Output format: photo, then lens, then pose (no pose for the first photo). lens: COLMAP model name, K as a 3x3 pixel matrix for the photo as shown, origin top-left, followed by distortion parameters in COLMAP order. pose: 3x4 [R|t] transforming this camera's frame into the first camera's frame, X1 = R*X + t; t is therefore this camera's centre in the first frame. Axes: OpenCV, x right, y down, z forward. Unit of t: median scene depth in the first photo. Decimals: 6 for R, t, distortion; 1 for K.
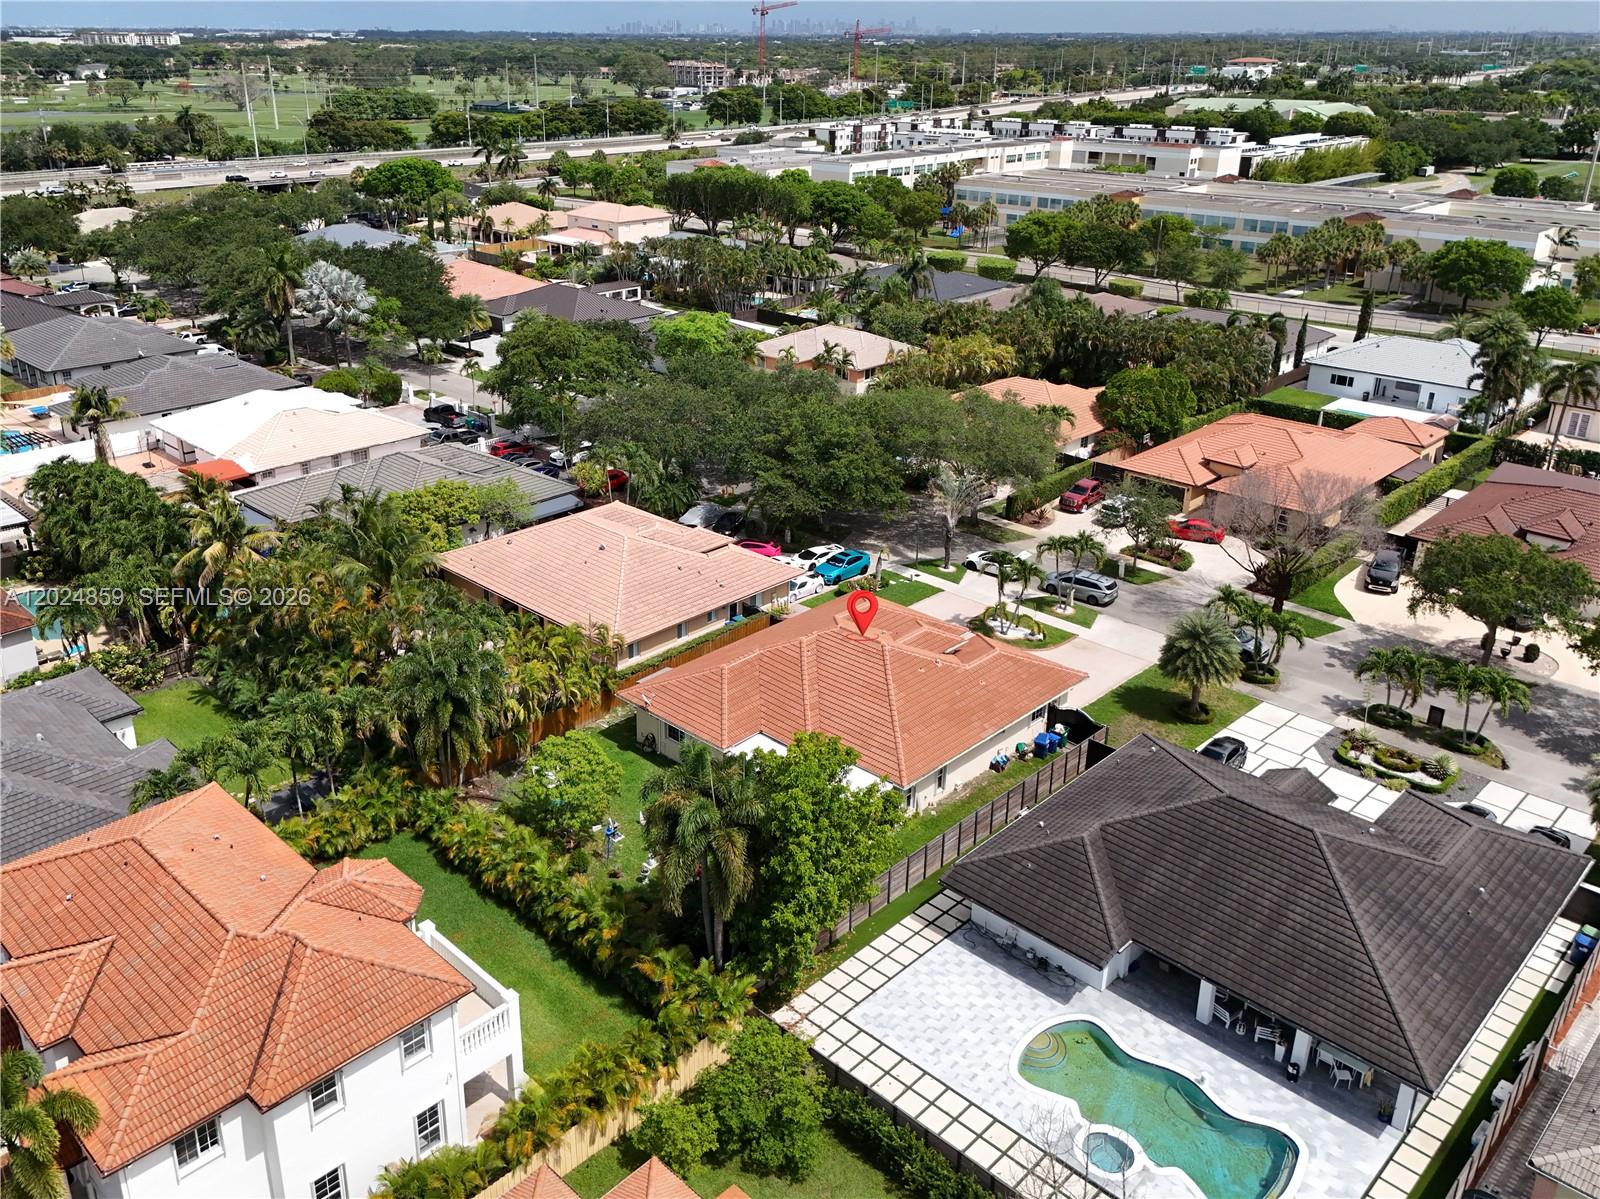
lens RADIAL K [[1267.6, 0, 711.5], [0, 1267.6, 548.7], [0, 0, 1]] dist [0.037929, -0.015389]
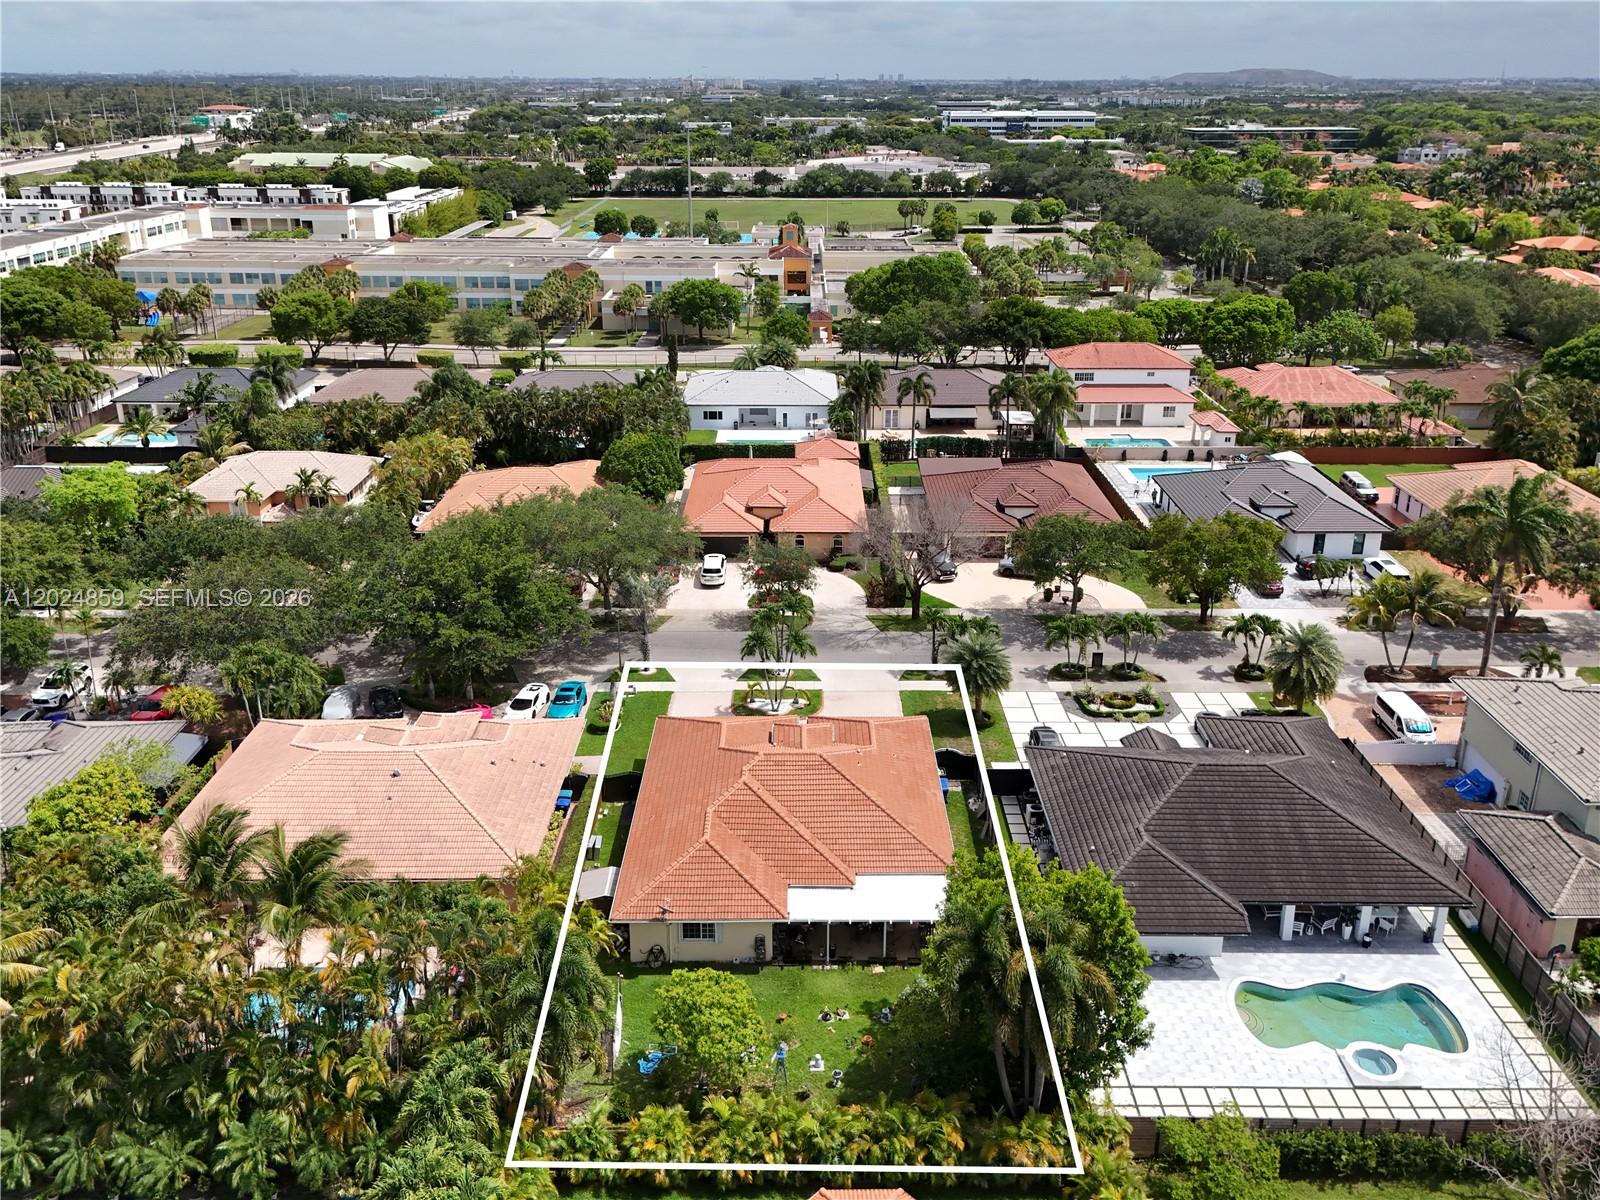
lens RADIAL K [[1283.7, 0, 779.6], [0, 1283.7, 593.2], [0, 0, 1]] dist [0.045889, -0.000851]
pose [[0.714528, -0.262130, 0.648643, -0.353901], [0.265922, 0.959327, 0.094751, -0.103389], [-0.647097, 0.104786, 0.755172, 0.166398]]
